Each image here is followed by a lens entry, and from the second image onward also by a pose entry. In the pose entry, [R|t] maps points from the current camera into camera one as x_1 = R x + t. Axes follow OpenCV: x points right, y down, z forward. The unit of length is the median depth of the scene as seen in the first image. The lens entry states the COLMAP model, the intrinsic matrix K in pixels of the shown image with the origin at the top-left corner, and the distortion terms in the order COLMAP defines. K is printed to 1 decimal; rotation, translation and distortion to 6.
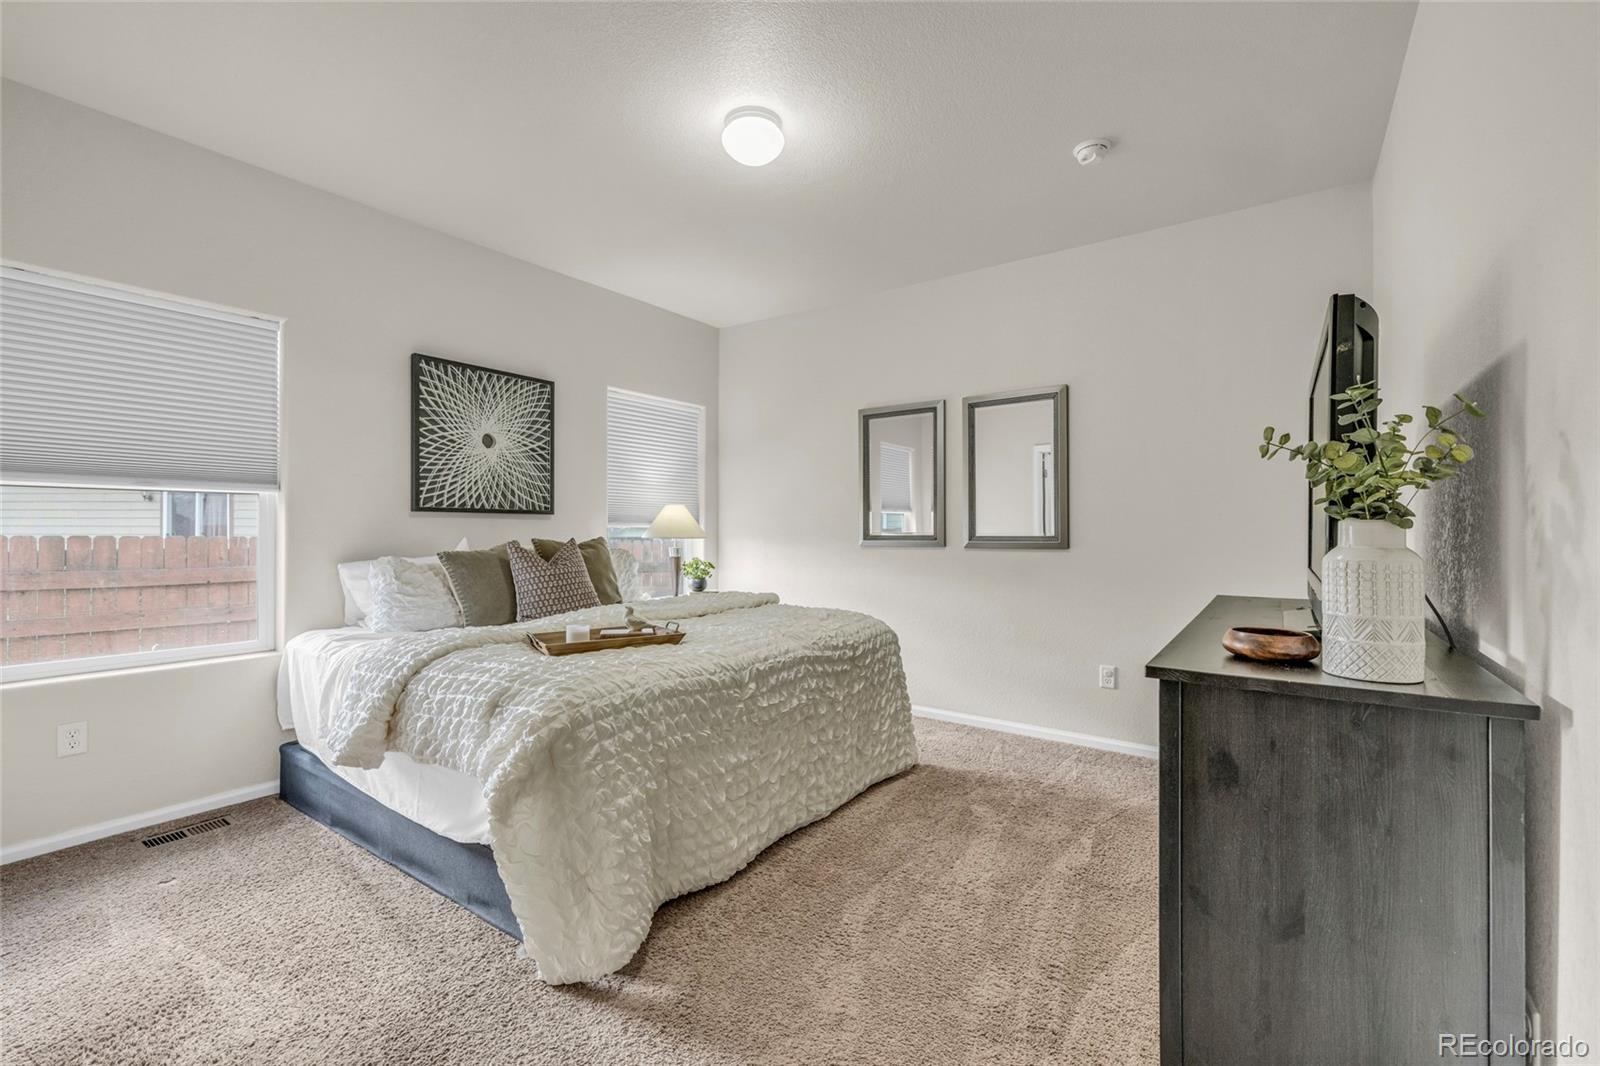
lens RADIAL K [[672.5, 0, 799.2], [0, 672.5, 529.9], [0, 0, 1]] dist [-0.000419, 0.000233]
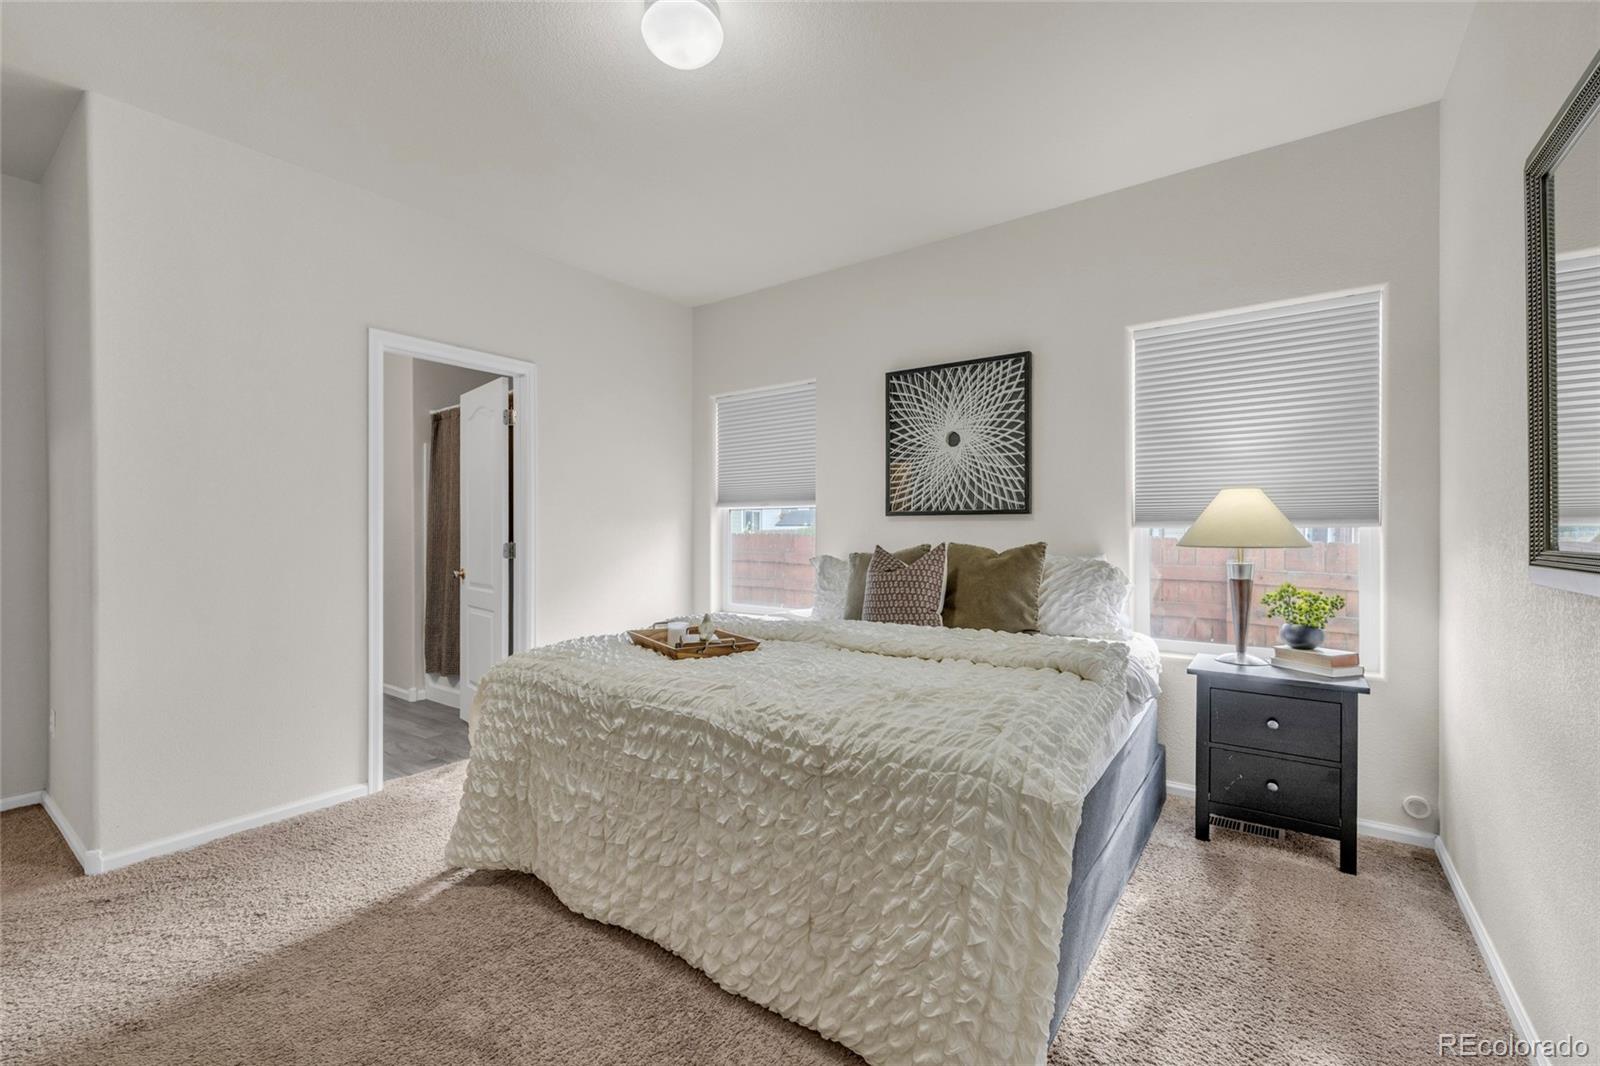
lens RADIAL K [[672.5, 0, 799.2], [0, 672.5, 529.9], [0, 0, 1]] dist [-0.000419, 0.000233]
pose [[0.005157, -0.001819, -0.999985, 0.488460], [0.002048, 0.999996, -0.001808, -0.002518], [0.999985, -0.002039, 0.005161, 0.775687]]
